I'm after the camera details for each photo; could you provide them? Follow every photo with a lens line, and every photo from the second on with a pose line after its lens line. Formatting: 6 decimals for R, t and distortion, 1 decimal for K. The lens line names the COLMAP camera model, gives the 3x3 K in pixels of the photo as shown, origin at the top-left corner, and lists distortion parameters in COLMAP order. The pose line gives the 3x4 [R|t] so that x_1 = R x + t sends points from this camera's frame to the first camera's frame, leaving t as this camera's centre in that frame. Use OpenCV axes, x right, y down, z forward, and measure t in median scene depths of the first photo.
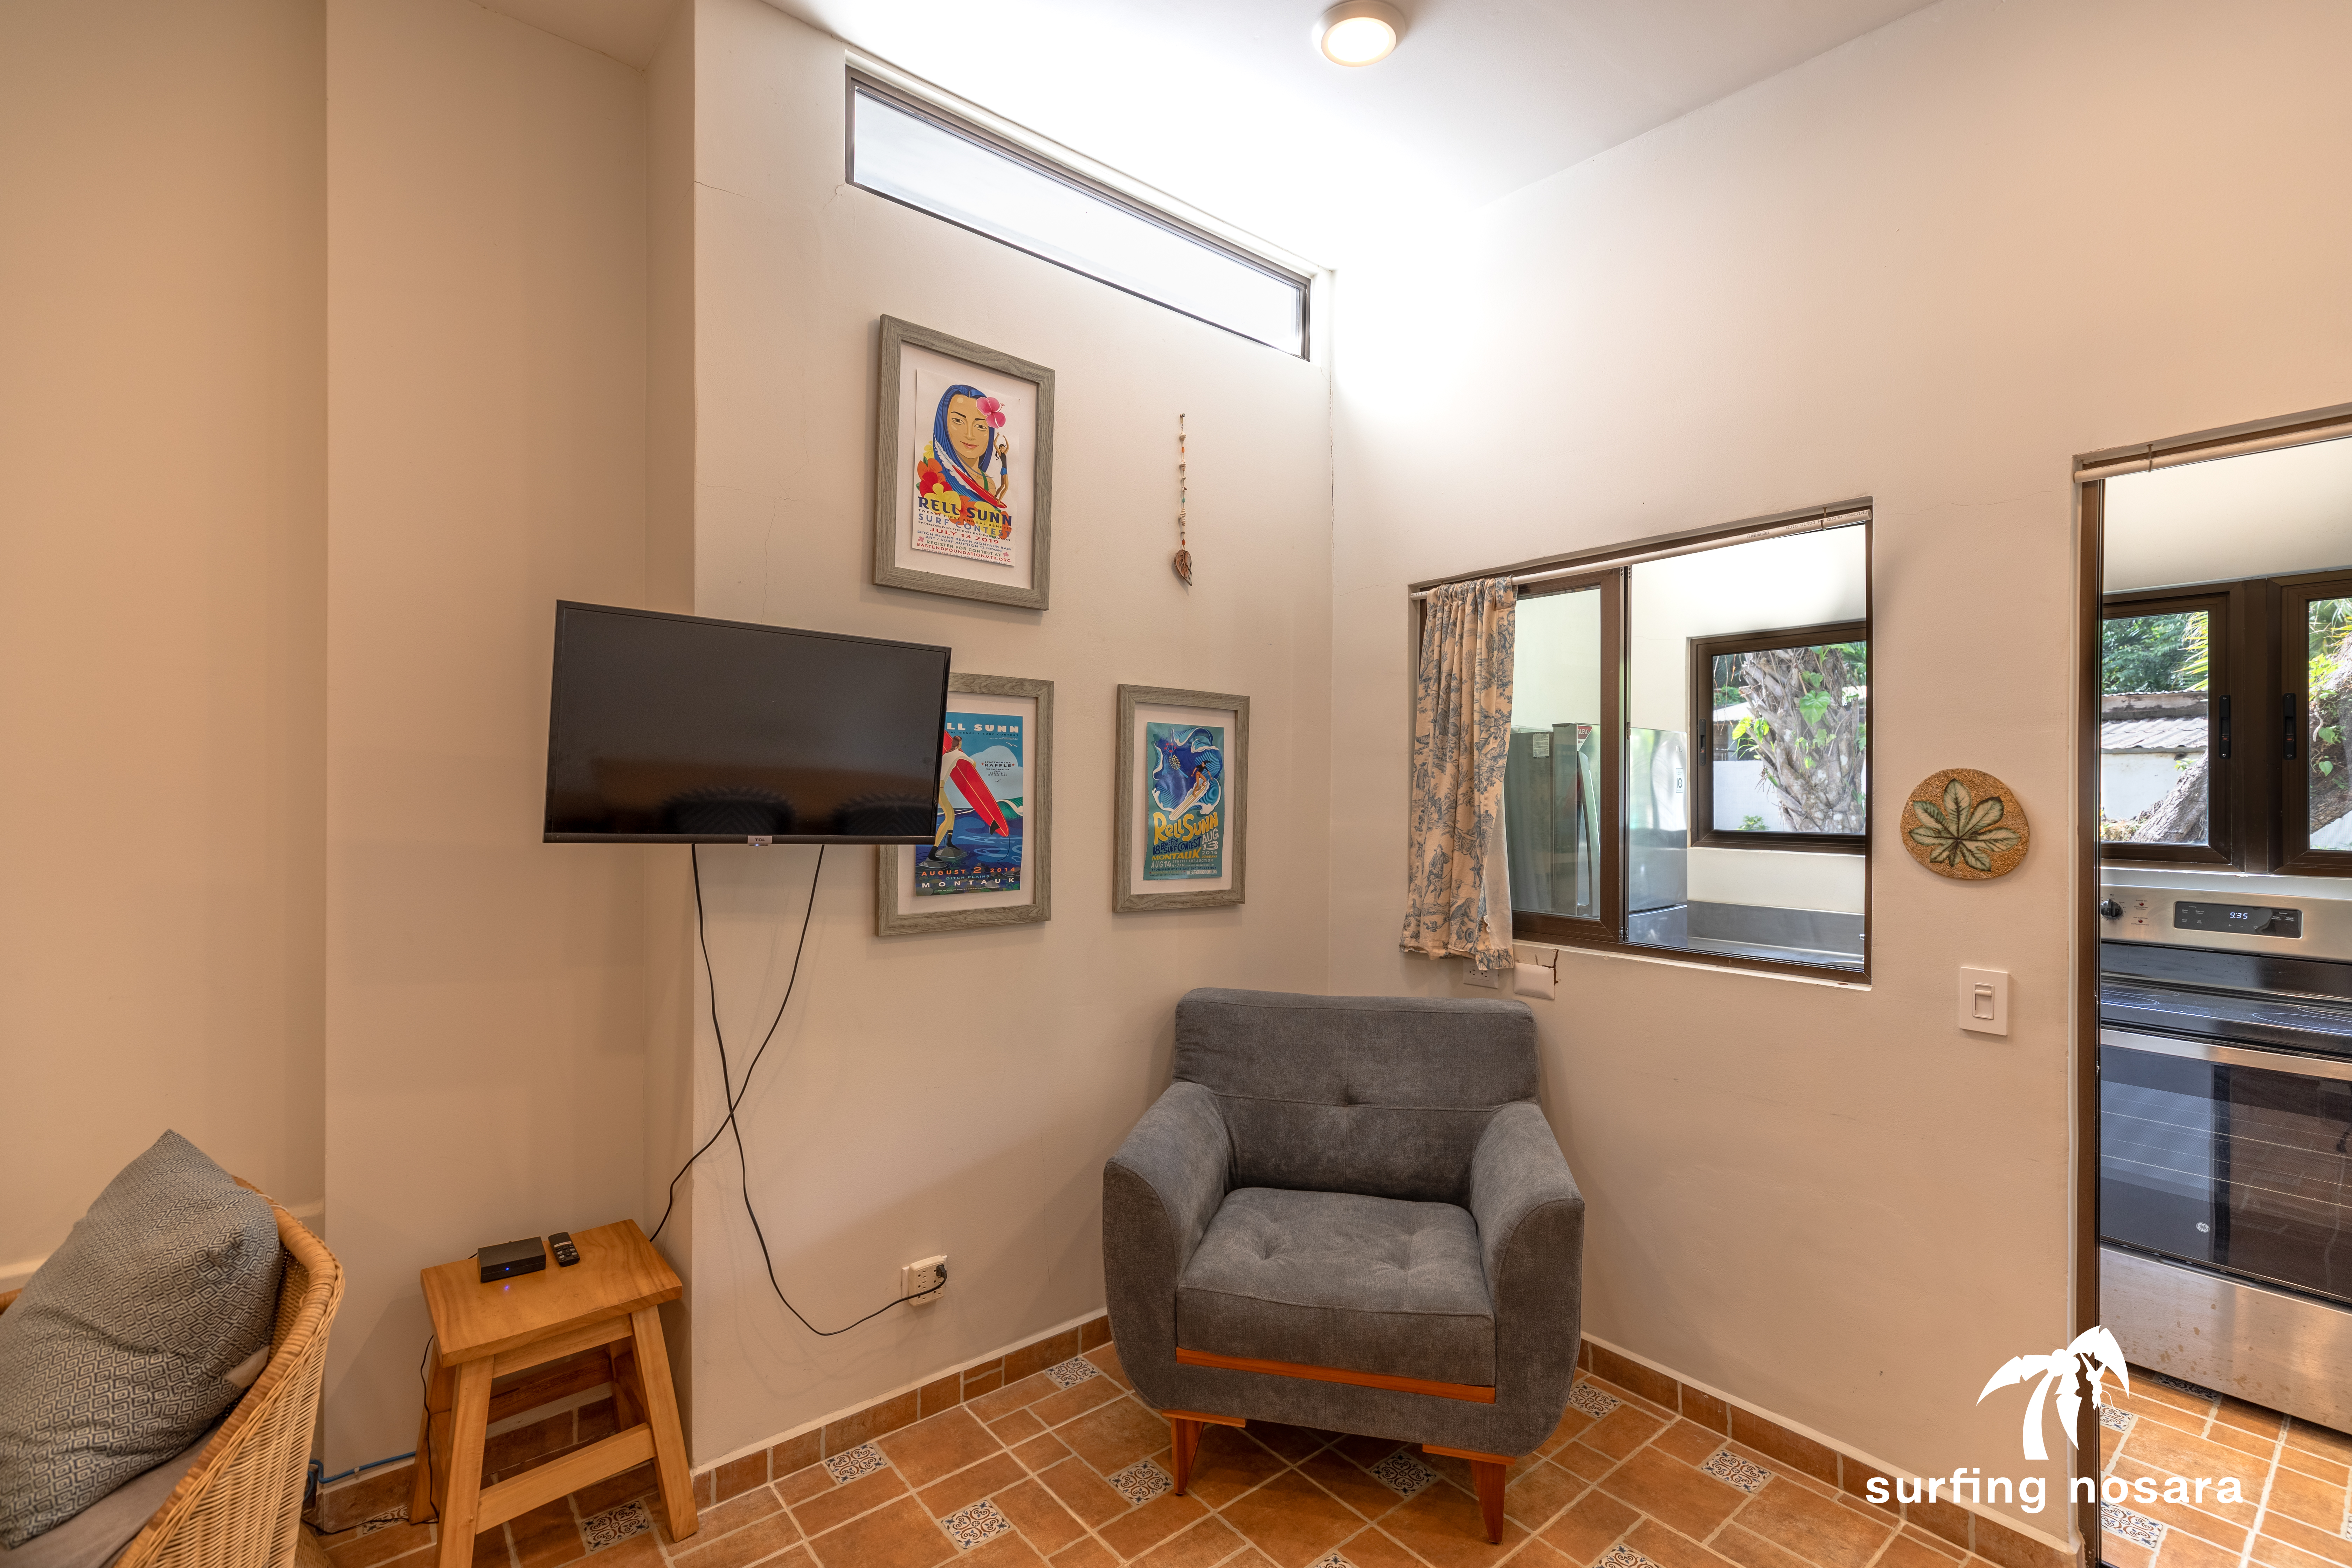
lens RADIAL K [[1051.3, 0, 1179.2], [0, 1051.3, 780.1], [0, 0, 1]] dist [0.005238, -0.000486]
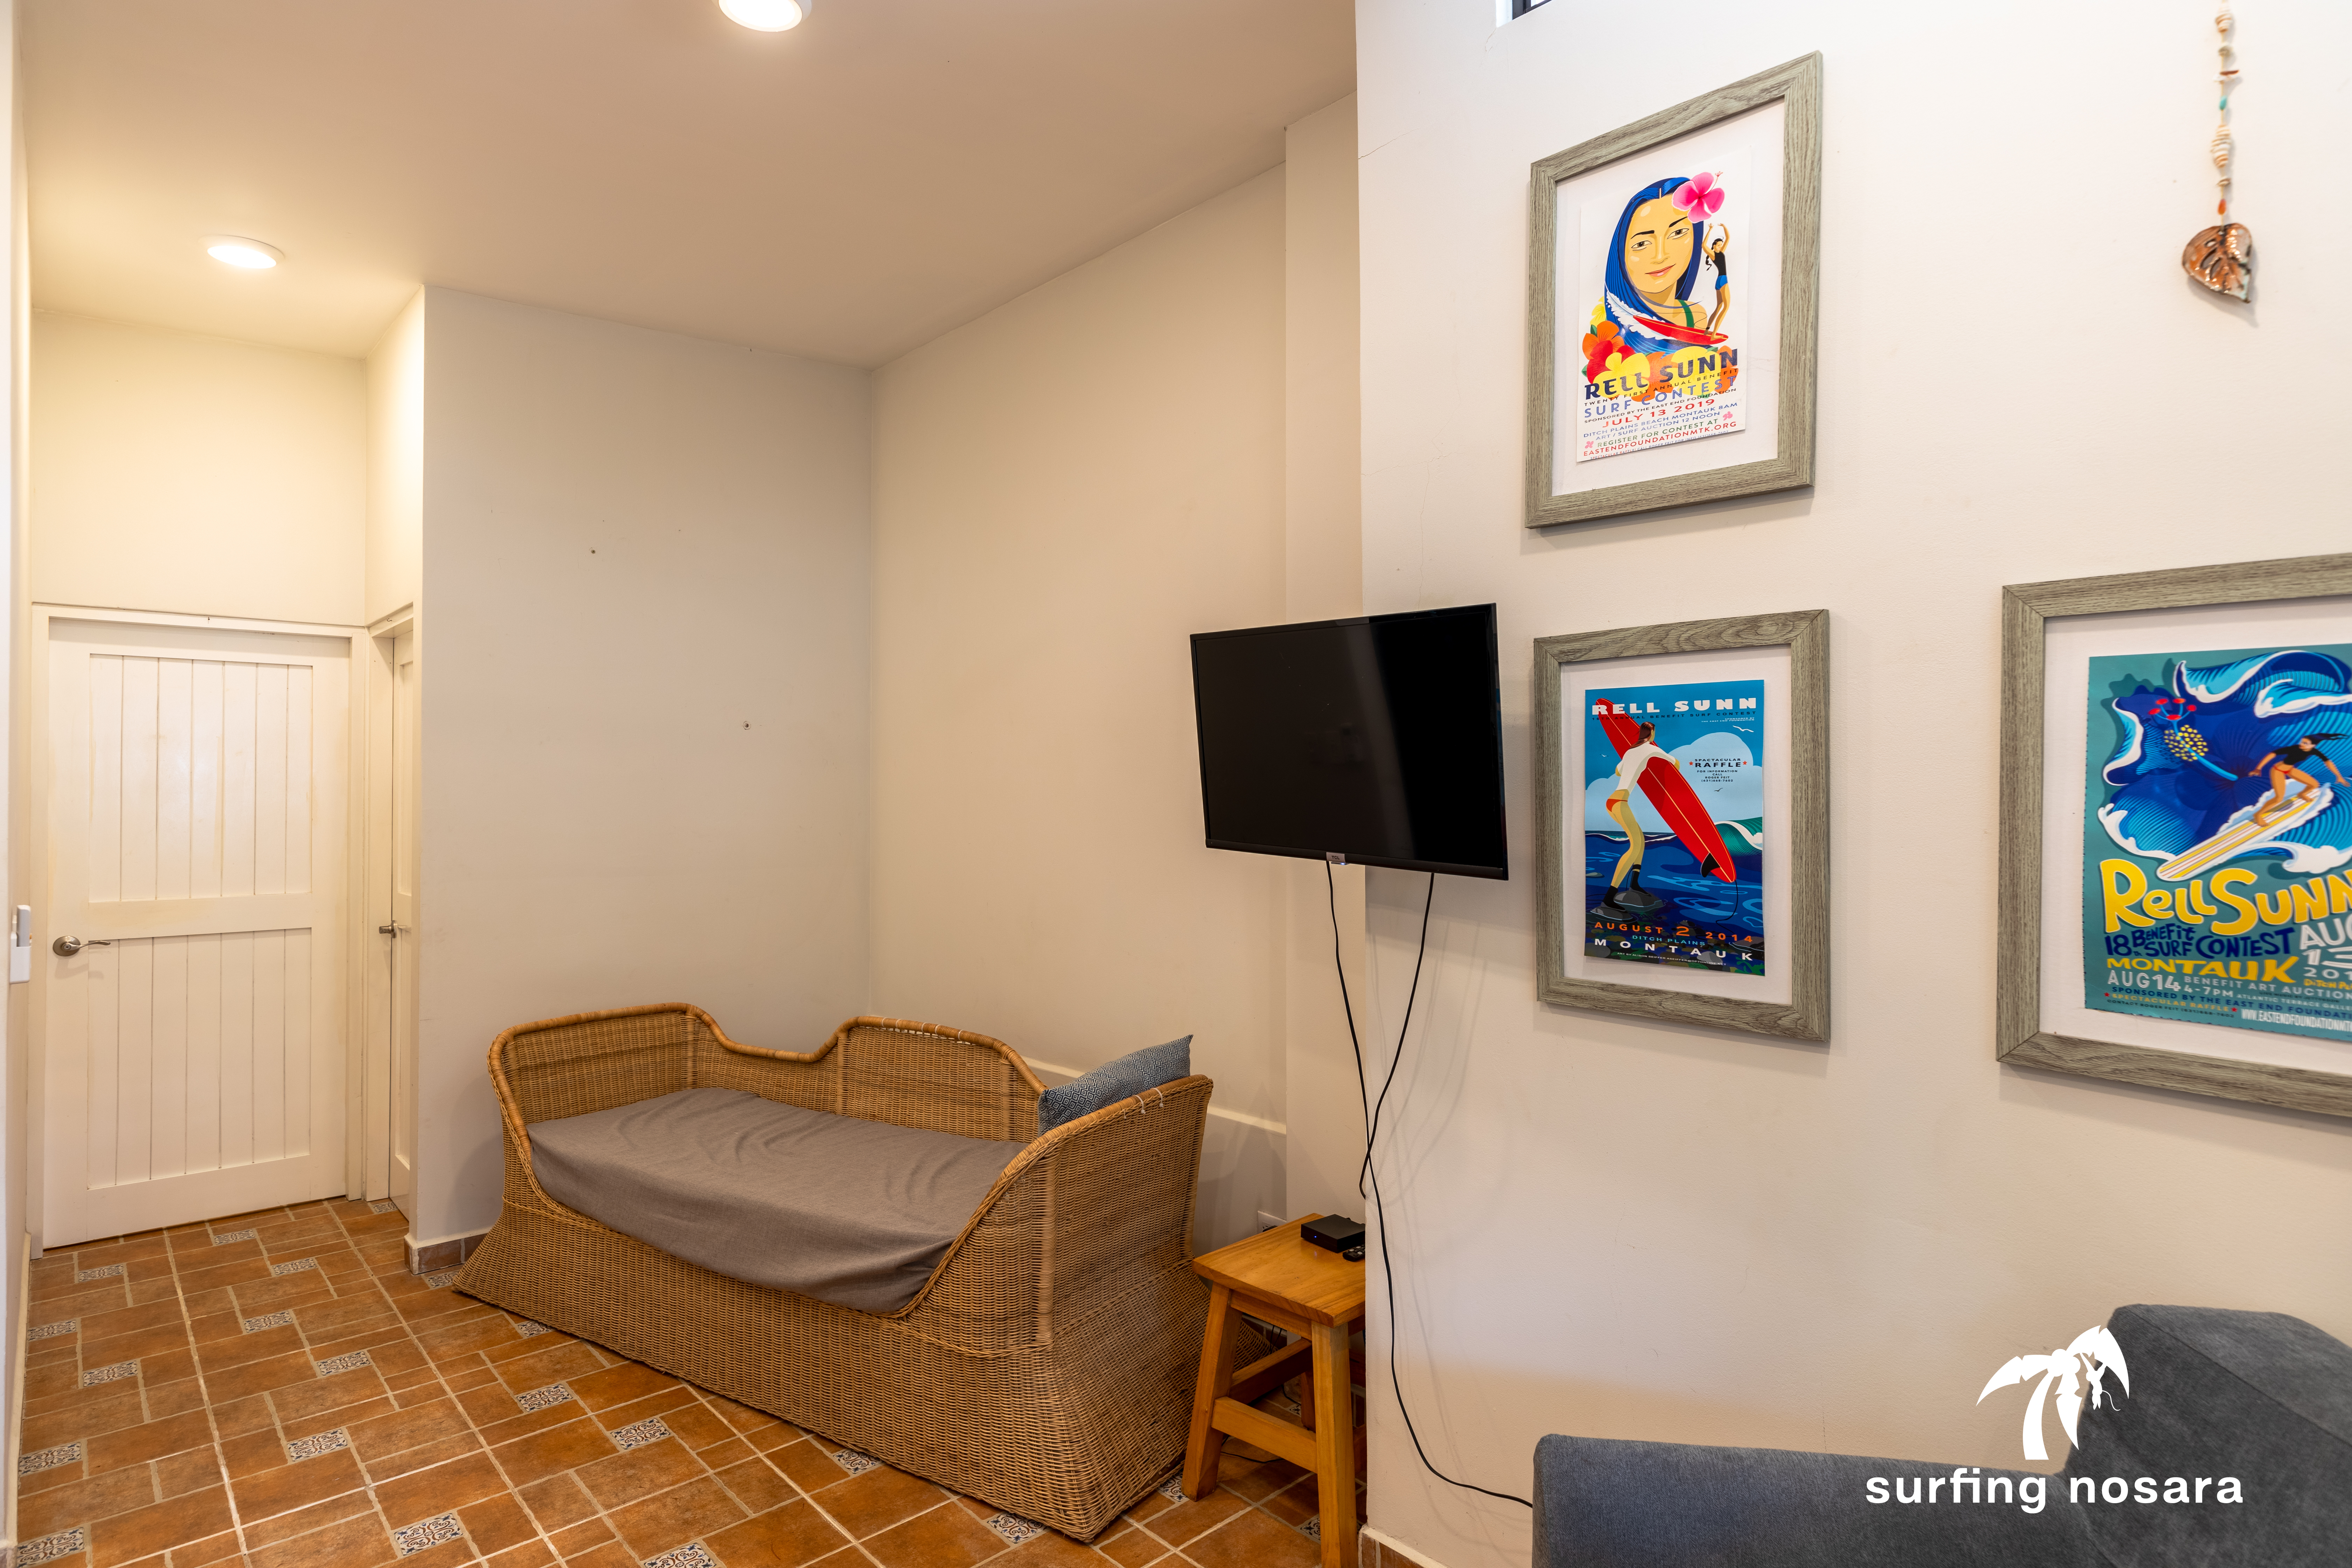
lens RADIAL K [[1266.9, 0, 1164.2], [0, 1266.9, 777.4], [0, 0, 1]] dist [-0.004396, 0.000226]
pose [[0.036492, -0.011498, -0.999268, 0.530434], [0.007672, 0.999908, -0.011225, -0.001032], [0.999305, -0.007257, 0.036577, 0.626622]]
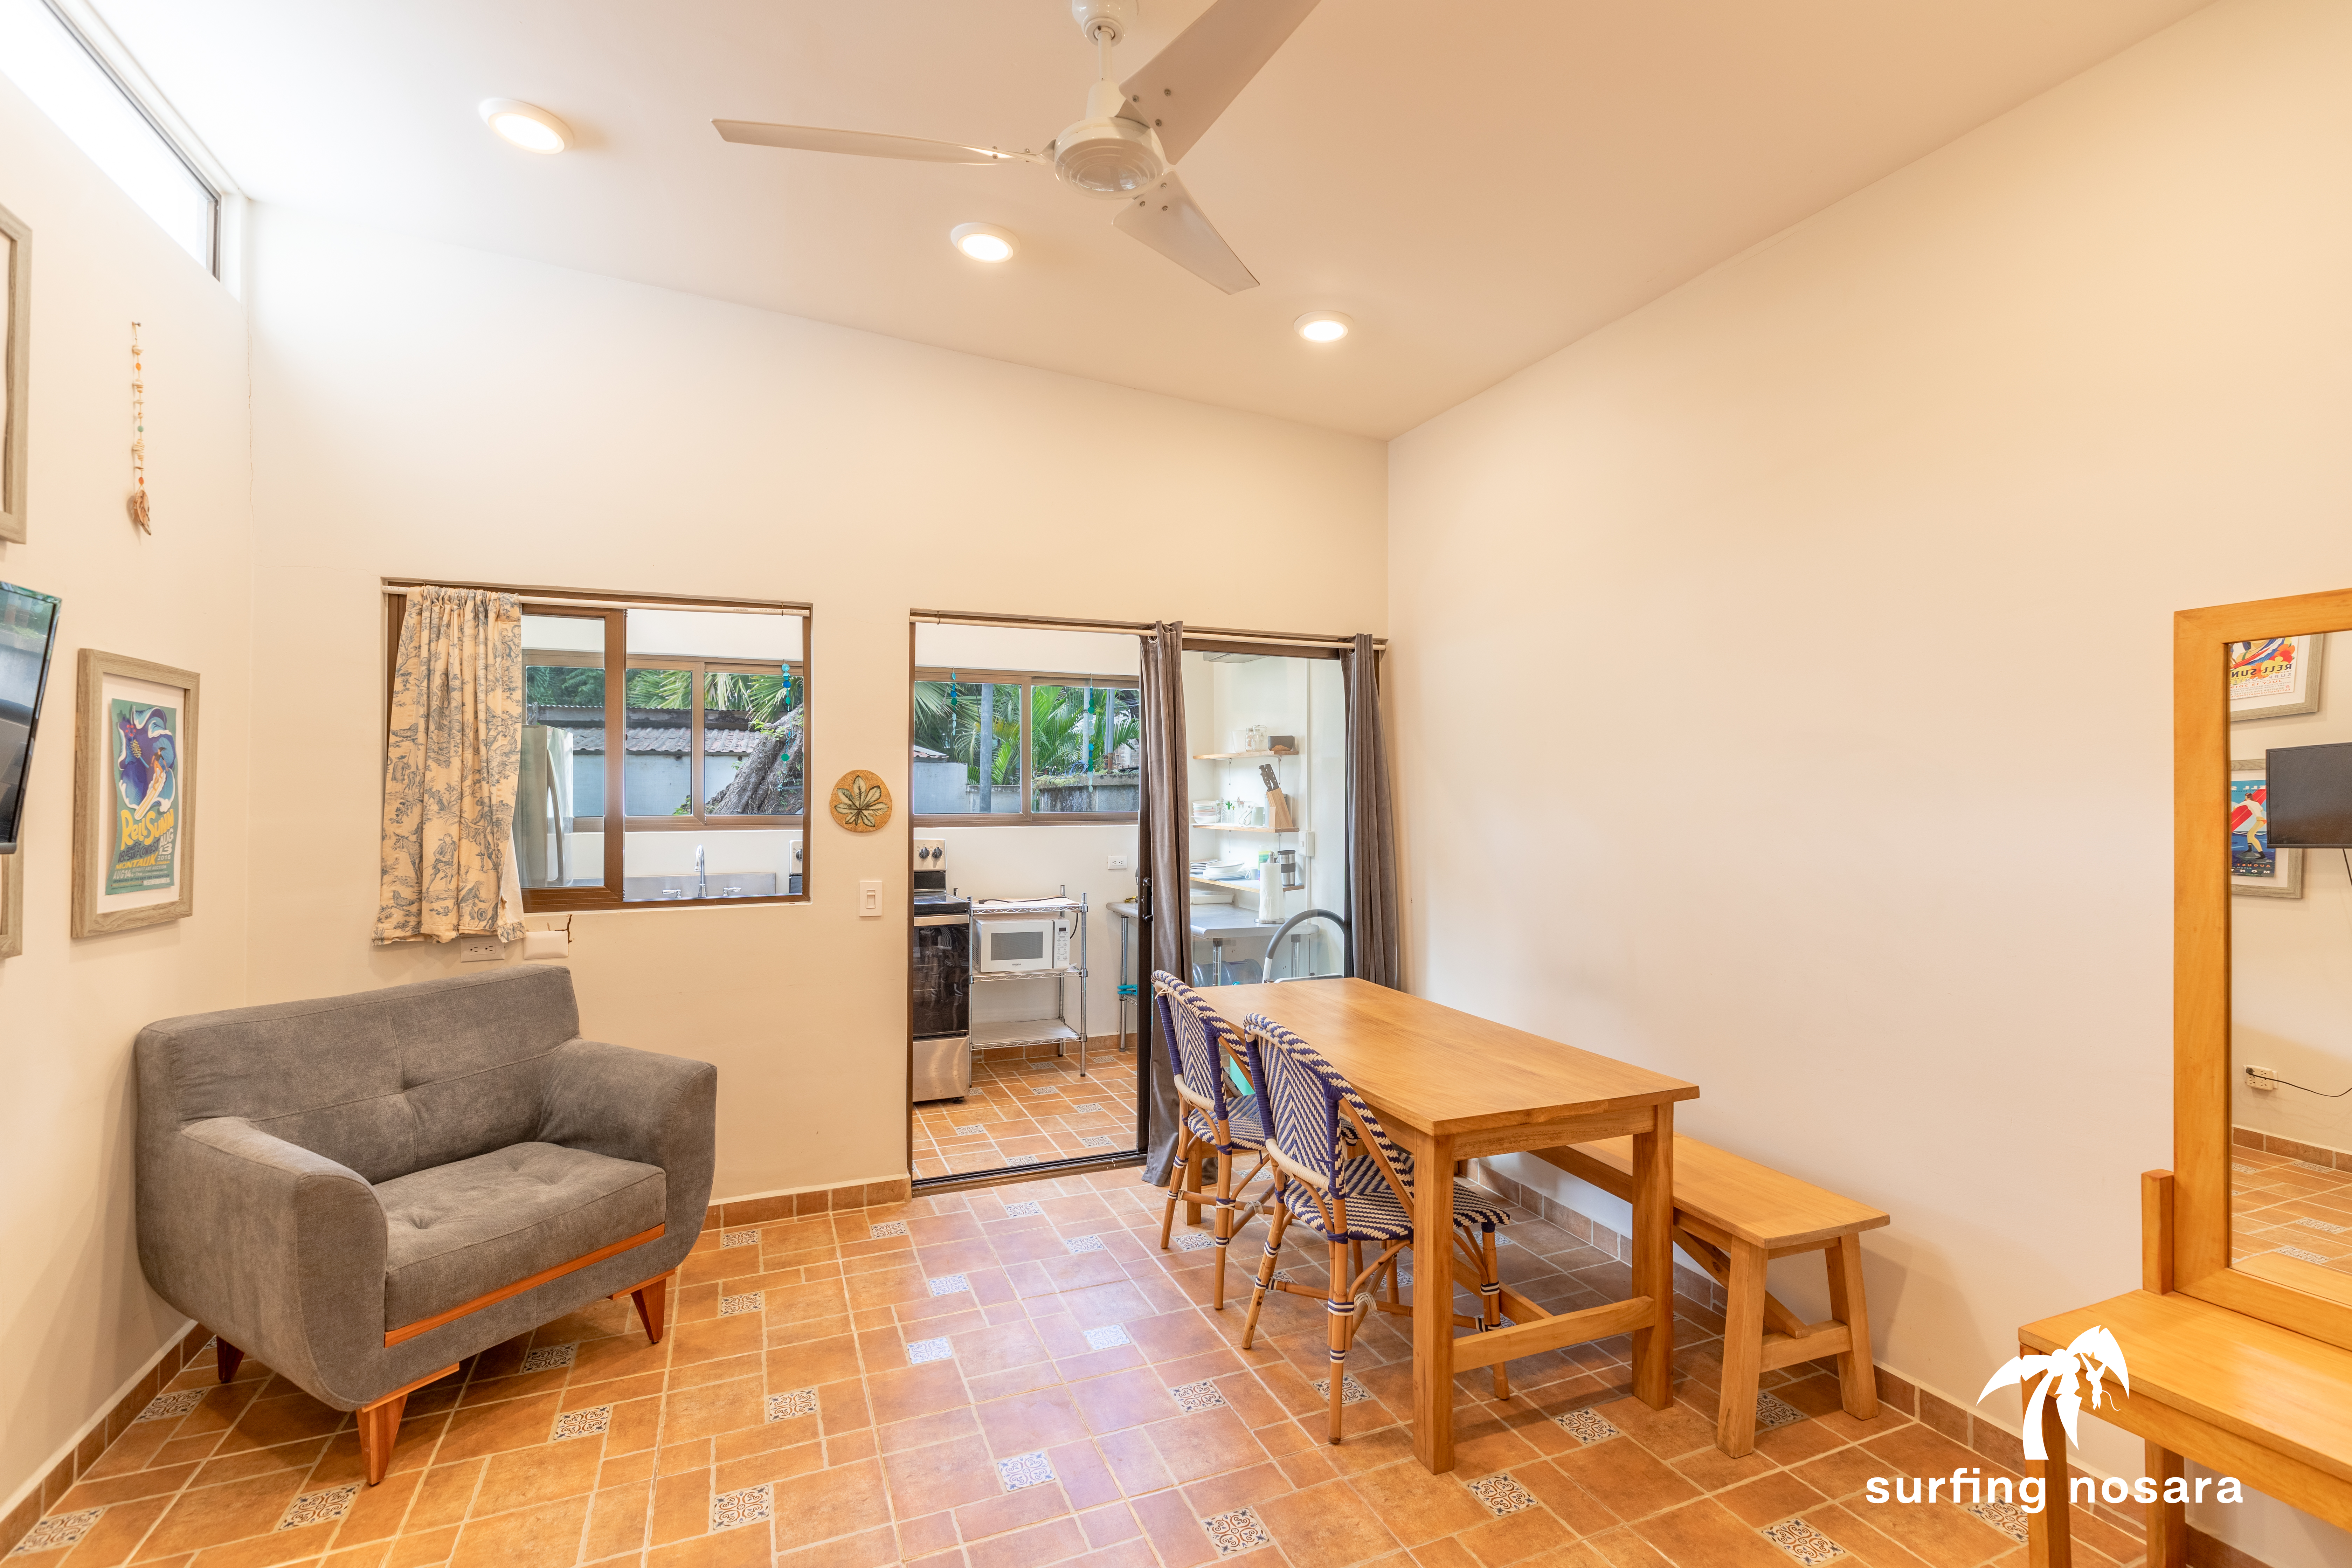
lens RADIAL K [[1051.3, 0, 1181.0], [0, 1051.3, 779.0], [0, 0, 1]] dist [0.005238, -0.000486]
pose [[0.283500, 0.002415, 0.958969, -0.613403], [-0.007477, 0.999972, -0.000308, 0.000753], [-0.958943, -0.007083, 0.283510, -0.012723]]
